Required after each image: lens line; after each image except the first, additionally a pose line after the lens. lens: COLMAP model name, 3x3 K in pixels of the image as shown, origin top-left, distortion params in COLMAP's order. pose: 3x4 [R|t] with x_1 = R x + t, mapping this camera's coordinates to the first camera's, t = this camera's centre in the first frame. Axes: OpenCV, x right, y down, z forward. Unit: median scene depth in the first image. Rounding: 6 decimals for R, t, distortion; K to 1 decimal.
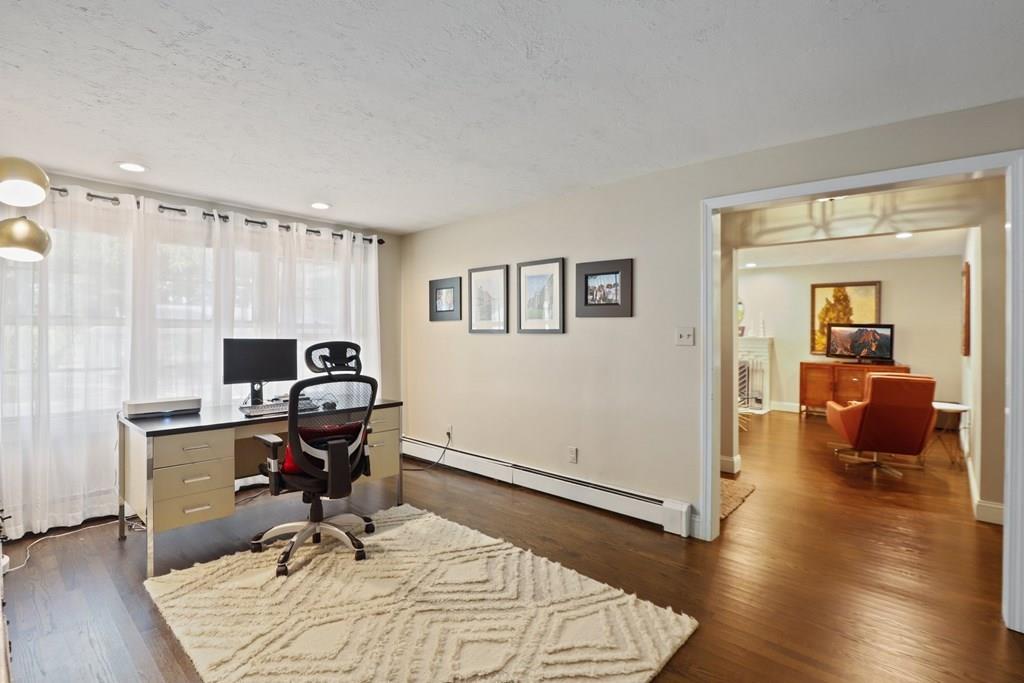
lens RADIAL K [[485.1, 0, 518.5], [0, 485.1, 326.5], [0, 0, 1]] dist [-0.037861, -0.000661]
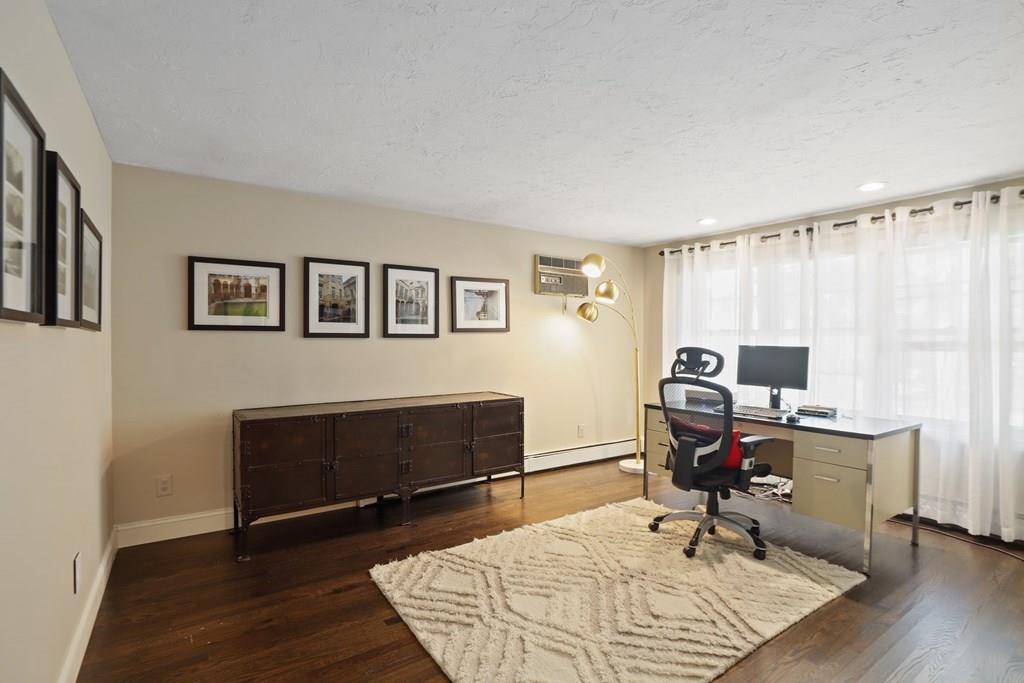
lens RADIAL K [[485.1, 0, 510.1], [0, 485.1, 342.3], [0, 0, 1]] dist [-0.037861, -0.000661]
pose [[-0.245302, 0.000840, -0.969446, 0.760297], [0.007765, 0.999969, -0.001098, 0.017332], [0.969416, -0.007797, -0.245301, 0.851512]]
